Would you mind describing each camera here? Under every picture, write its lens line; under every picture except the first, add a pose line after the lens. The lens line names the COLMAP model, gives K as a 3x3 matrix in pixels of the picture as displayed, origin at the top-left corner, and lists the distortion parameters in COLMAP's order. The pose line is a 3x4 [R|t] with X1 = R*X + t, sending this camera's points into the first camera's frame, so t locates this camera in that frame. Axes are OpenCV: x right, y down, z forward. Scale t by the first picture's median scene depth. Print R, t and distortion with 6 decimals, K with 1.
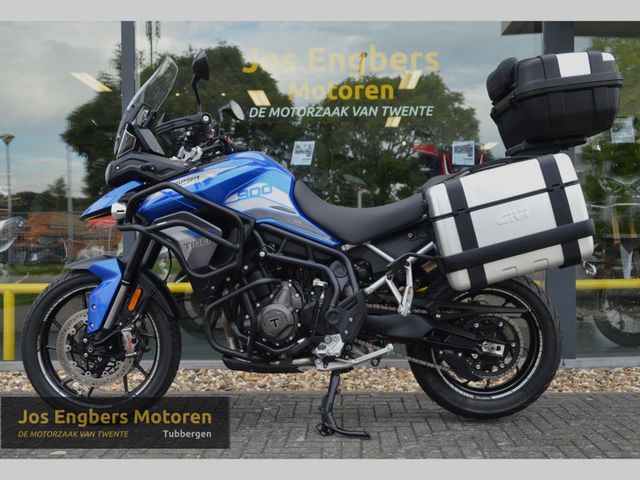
lens RADIAL K [[699.0, 0, 330.9], [0, 699.0, 248.9], [0, 0, 1]] dist [-0.072900, 0.254730]
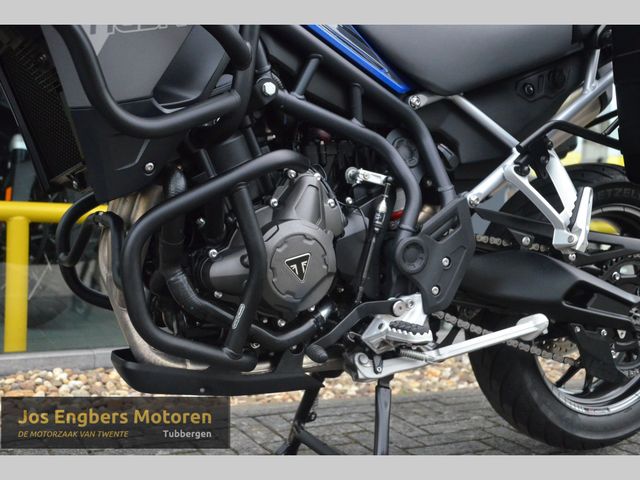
lens RADIAL K [[782.0, 0, 326.7], [0, 782.0, 256.7], [0, 0, 1]] dist [0.033475, 0.049767]
pose [[0.871042, 0.011062, 0.491084, -0.274494], [-0.042201, 0.997735, 0.052377, 0.073813], [-0.489392, -0.066346, 0.869536, 0.595139]]
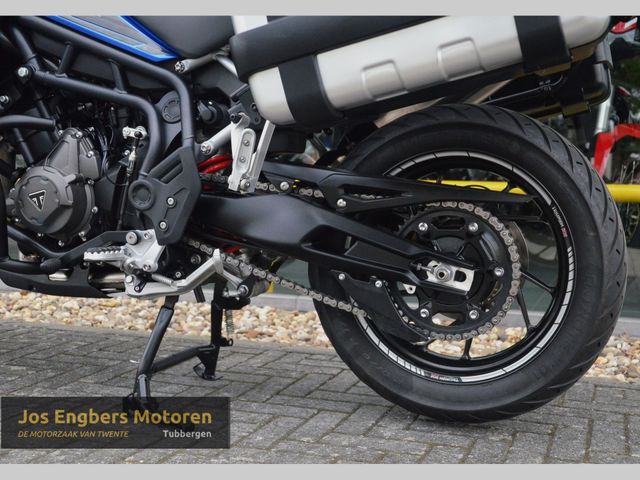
lens RADIAL K [[799.6, 0, 353.6], [0, 799.6, 252.6], [0, 0, 1]] dist [-0.008219, 0.365133]
pose [[0.955180, 0.055036, -0.290863, 0.326566], [-0.032981, 0.996233, 0.080197, 0.085414], [0.294181, -0.067009, 0.953398, 0.462374]]
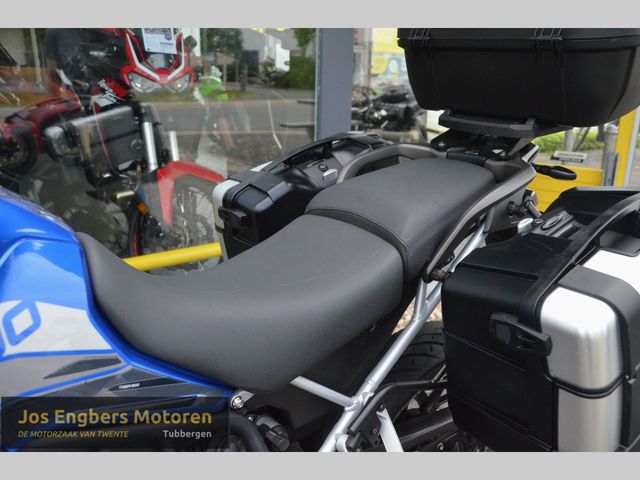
lens RADIAL K [[603.6, 0, 332.2], [0, 603.6, 240.5], [0, 0, 1]] dist [-0.079137, 0.001070]
pose [[0.763226, -0.151999, 0.627999, -0.141772], [-0.028245, 0.963158, 0.267448, -0.184383], [-0.645514, -0.221861, 0.730814, 0.741552]]
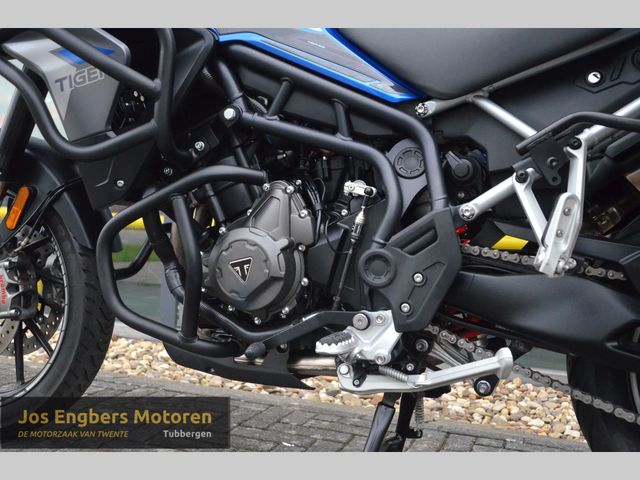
lens RADIAL K [[711.2, 0, 322.0], [0, 711.2, 251.0], [0, 0, 1]] dist [-0.071843, 0.369664]
pose [[0.948962, 0.070197, -0.307481, 0.099638], [-0.060774, 0.997345, 0.040126, 0.071066], [0.309481, -0.019391, 0.950708, 0.578134]]
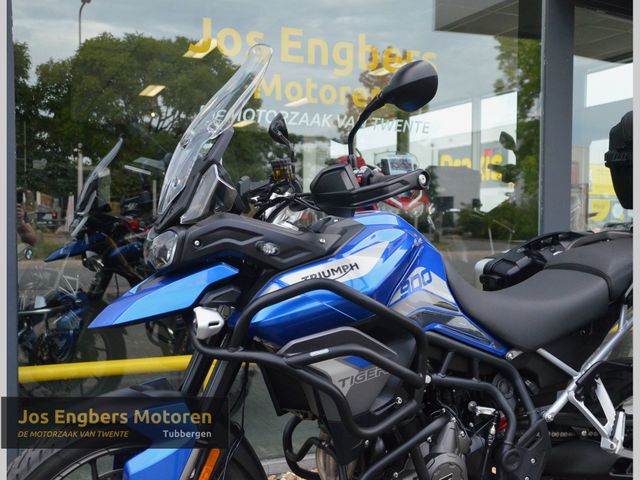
lens RADIAL K [[746.7, 0, 351.5], [0, 746.7, 246.9], [0, 0, 1]] dist [-0.034900, 0.045405]
pose [[0.897980, -0.003654, 0.440022, -0.455342], [-0.012216, 0.999373, 0.033230, -0.134138], [-0.439868, -0.035215, 0.897372, 0.408080]]
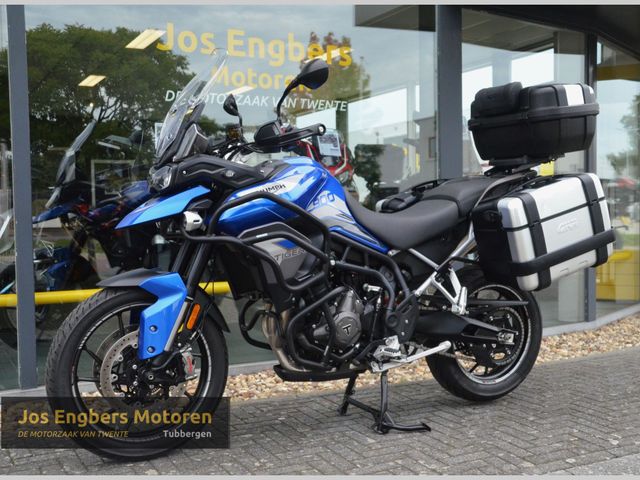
lens RADIAL K [[795.1, 0, 342.5], [0, 795.1, 240.7], [0, 0, 1]] dist [-0.024028, 0.020490]
pose [[0.871142, -0.022339, 0.490523, -0.631217], [0.009994, 0.999564, 0.027773, -0.054215], [-0.490929, -0.019292, 0.870986, 0.002405]]
